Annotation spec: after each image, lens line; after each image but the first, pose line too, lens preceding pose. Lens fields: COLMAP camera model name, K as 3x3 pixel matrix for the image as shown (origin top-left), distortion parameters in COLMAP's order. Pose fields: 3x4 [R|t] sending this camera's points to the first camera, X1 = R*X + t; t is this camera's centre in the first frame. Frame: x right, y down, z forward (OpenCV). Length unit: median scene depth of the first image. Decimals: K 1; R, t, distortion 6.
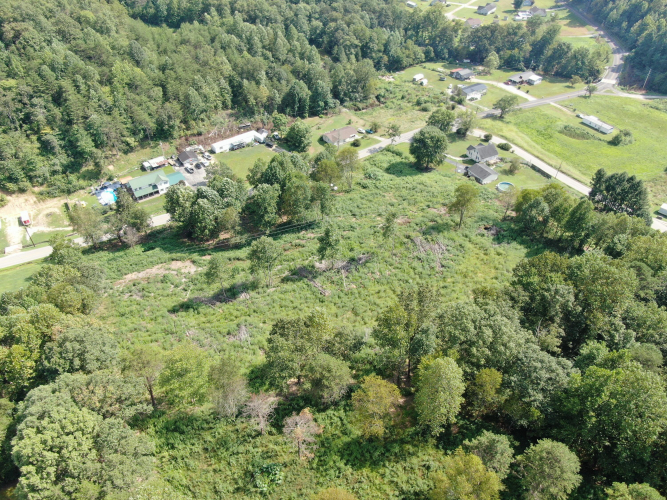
lens RADIAL K [[482.3, 0, 335.6], [0, 482.3, 251.8], [0, 0, 1]] dist [-0.018005, 0.002761]
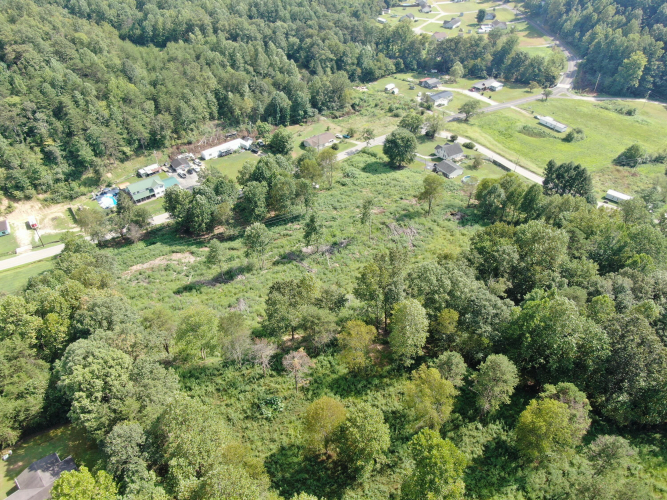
lens RADIAL K [[482.3, 0, 335.6], [0, 482.3, 251.8], [0, 0, 1]] dist [-0.018005, 0.002761]
pose [[0.998652, -0.038218, 0.035128, -0.002952], [0.039247, 0.998807, -0.029073, 0.051627], [-0.033975, 0.030413, 0.998960, -0.098754]]
